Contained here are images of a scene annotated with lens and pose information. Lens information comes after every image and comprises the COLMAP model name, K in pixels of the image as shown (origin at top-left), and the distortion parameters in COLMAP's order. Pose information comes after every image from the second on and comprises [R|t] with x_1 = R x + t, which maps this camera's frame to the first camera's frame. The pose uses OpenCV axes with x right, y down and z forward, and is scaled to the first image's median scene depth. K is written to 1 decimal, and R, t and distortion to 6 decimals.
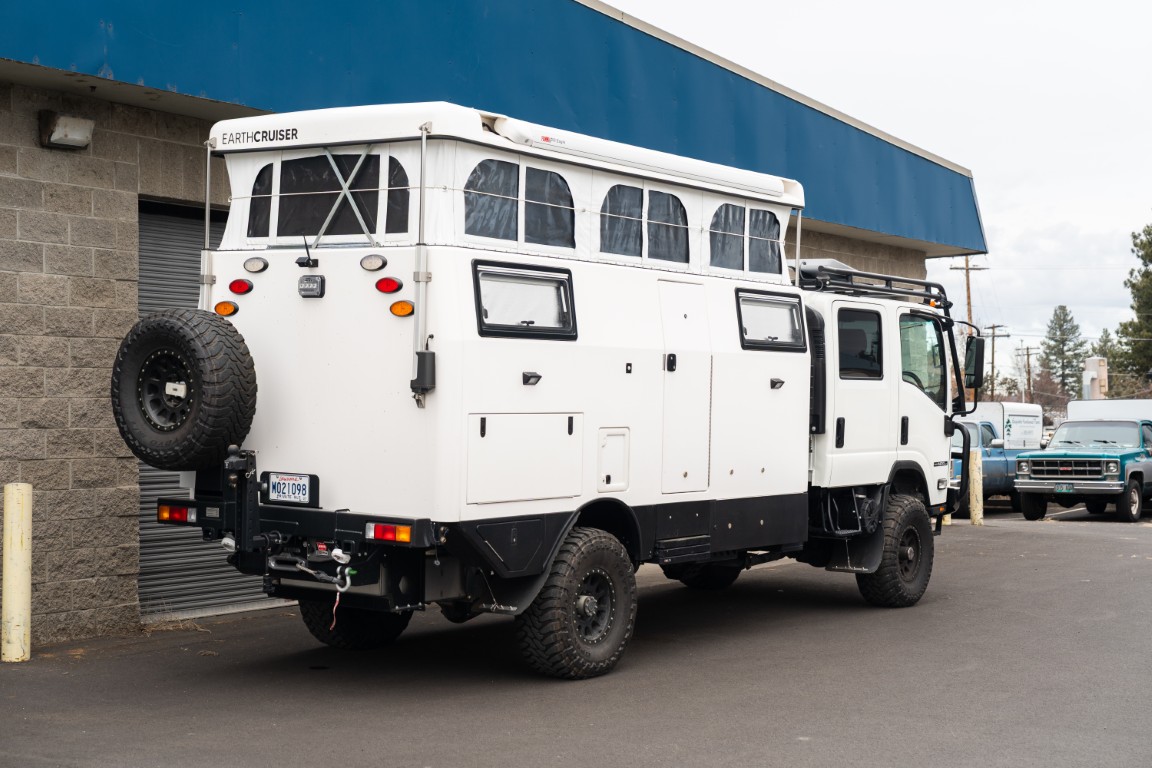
lens RADIAL K [[1791.7, 0, 576.0], [0, 1791.7, 384.0], [0, 0, 1]] dist [0.012732, -0.001370]
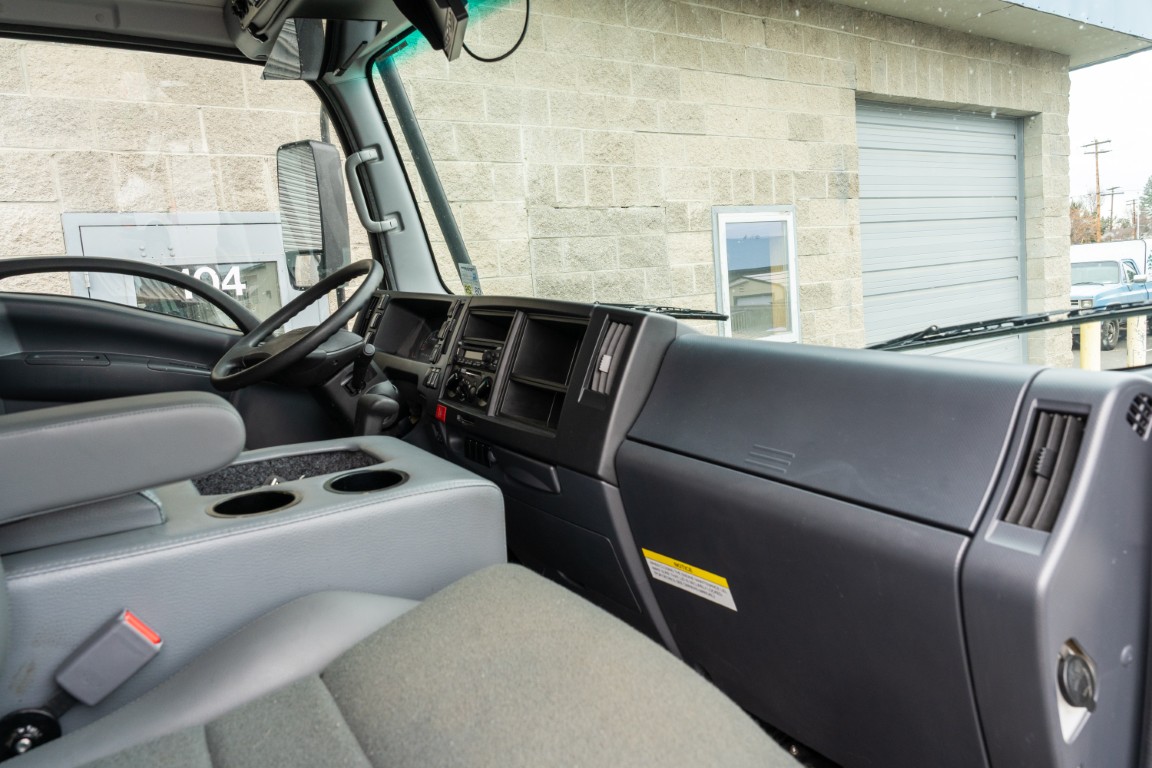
lens RADIAL K [[774.0, 0, 576.0], [0, 774.0, 384.0], [0, 0, 1]] dist [-0.001949, -0.002119]
pose [[0.932192, -0.005641, -0.361919, 0.284271], [0.067812, 0.984897, 0.159310, -0.004047], [0.355554, -0.173050, 0.918496, 1.441371]]
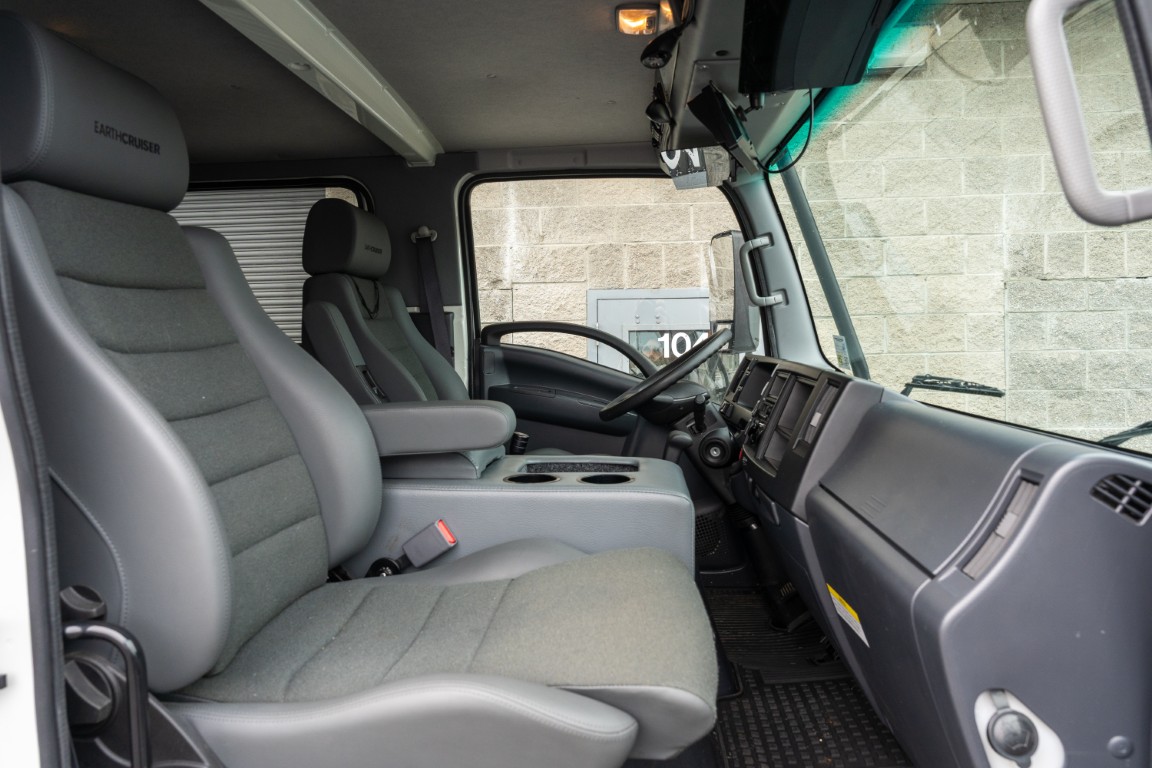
lens RADIAL K [[774.0, 0, 576.0], [0, 774.0, 384.0], [0, 0, 1]] dist [-0.001949, -0.002119]
pose [[0.507452, 0.017637, -0.861499, 0.357405], [0.027982, 0.998926, 0.036933, 0.000175], [0.861225, -0.042848, 0.506414, 1.446053]]
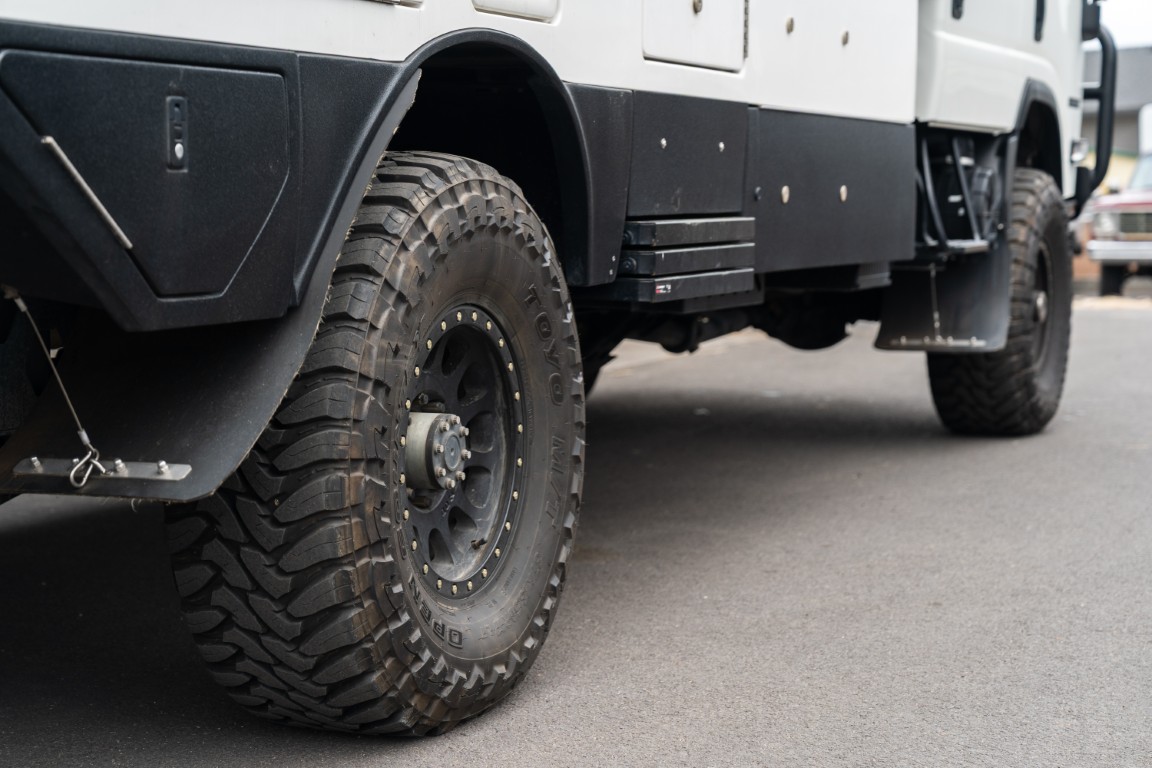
lens RADIAL K [[2291.8, 0, 576.0], [0, 2291.8, 384.0], [0, 0, 1]] dist [0.043545, 0.153649]
pose [[0.978149, -0.032441, 0.205358, -0.042164], [0.014108, 0.995832, 0.090114, 0.084656], [-0.207426, -0.085248, 0.974529, 0.674032]]
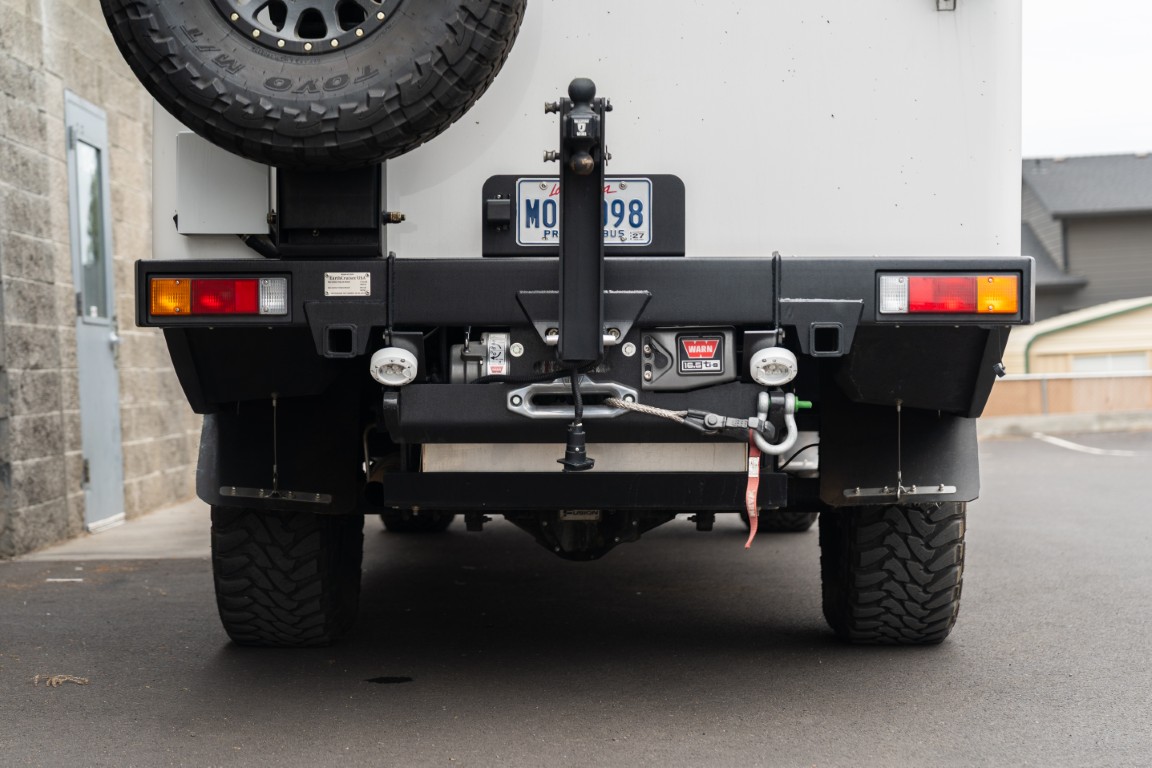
lens RADIAL K [[2291.8, 0, 576.0], [0, 2291.8, 384.0], [0, 0, 1]] dist [0.043545, 0.153649]
pose [[0.833842, -0.025222, 0.551427, -0.416878], [0.021688, 0.999681, 0.012929, 0.083805], [-0.551577, 0.001179, 0.834123, 0.530568]]
